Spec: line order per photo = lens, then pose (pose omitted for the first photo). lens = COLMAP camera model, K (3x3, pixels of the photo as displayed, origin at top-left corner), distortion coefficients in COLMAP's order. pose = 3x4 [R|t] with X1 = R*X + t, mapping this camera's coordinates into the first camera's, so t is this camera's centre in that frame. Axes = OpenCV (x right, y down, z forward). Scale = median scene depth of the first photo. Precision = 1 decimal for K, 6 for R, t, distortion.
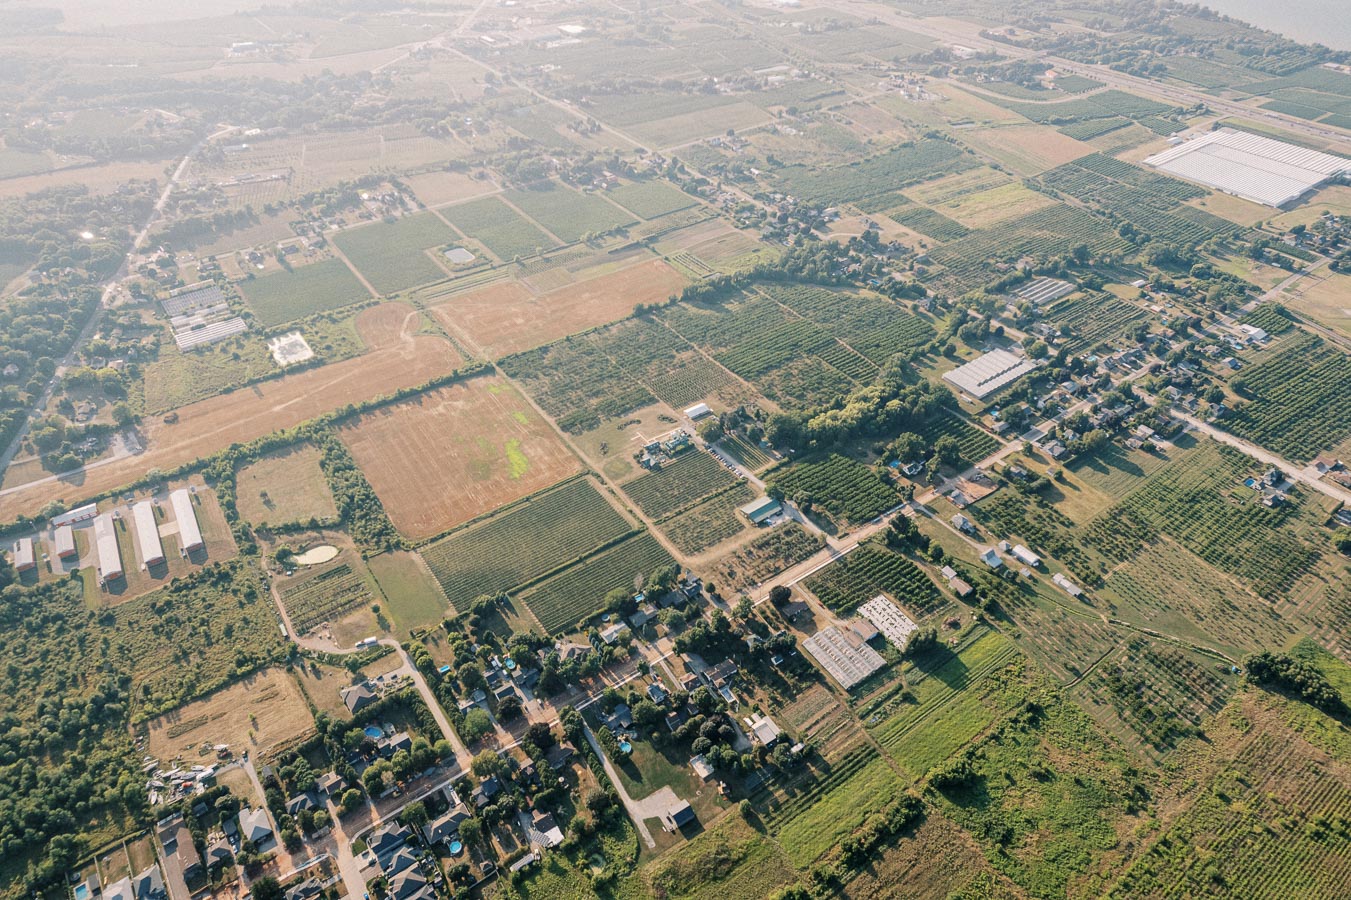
lens RADIAL K [[852.5, 0, 666.2], [0, 852.5, 429.4], [0, 0, 1]] dist [0.002915, 0.005219]
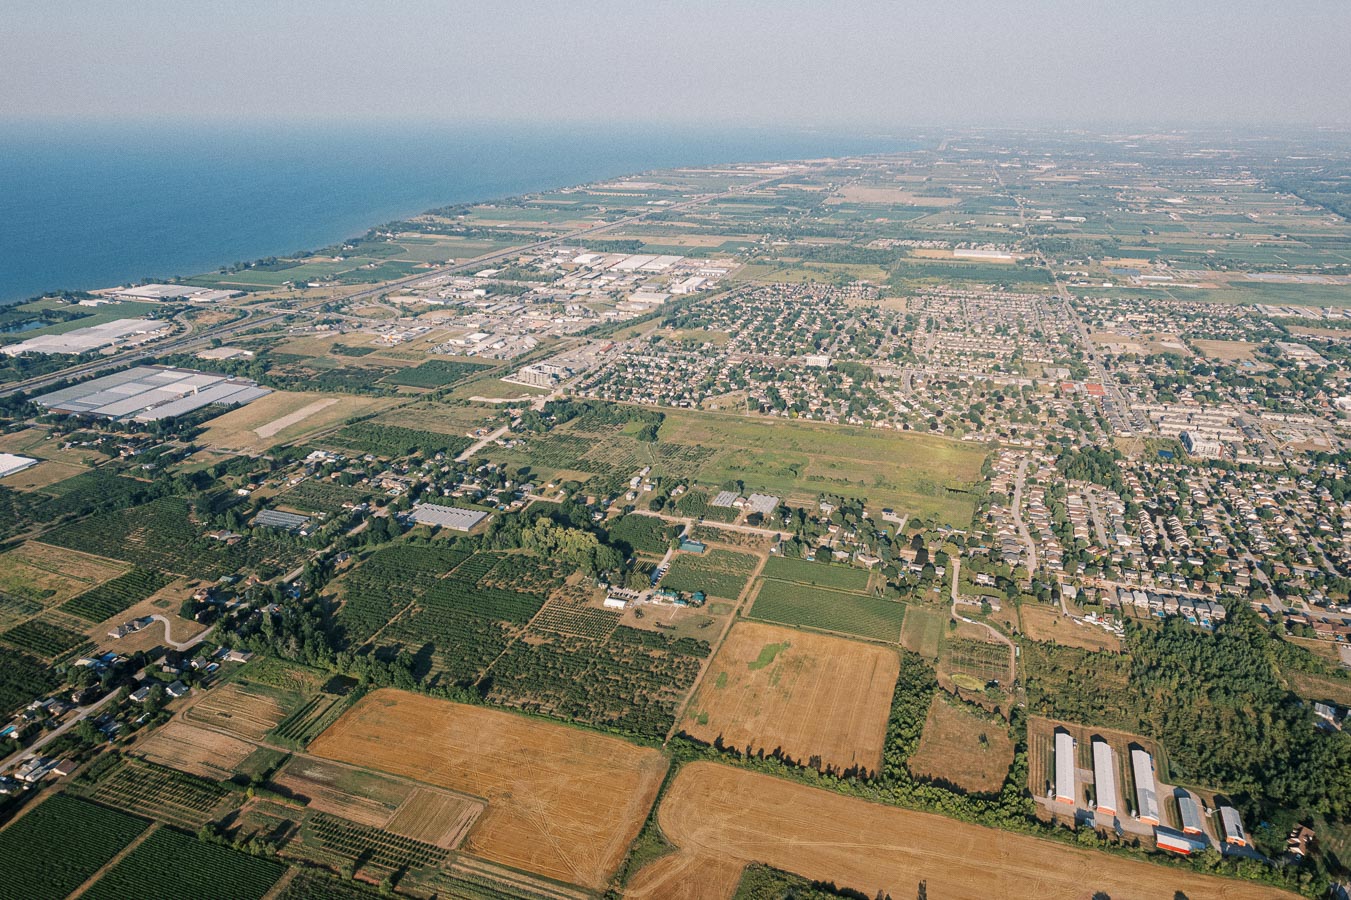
lens RADIAL K [[852.5, 0, 666.2], [0, 852.5, 429.4], [0, 0, 1]] dist [0.002915, 0.005219]
pose [[-0.567194, -0.297635, 0.767922, -0.833019], [0.506413, 0.609276, 0.610188, -0.850610], [-0.649489, 0.734981, -0.194852, 1.066953]]
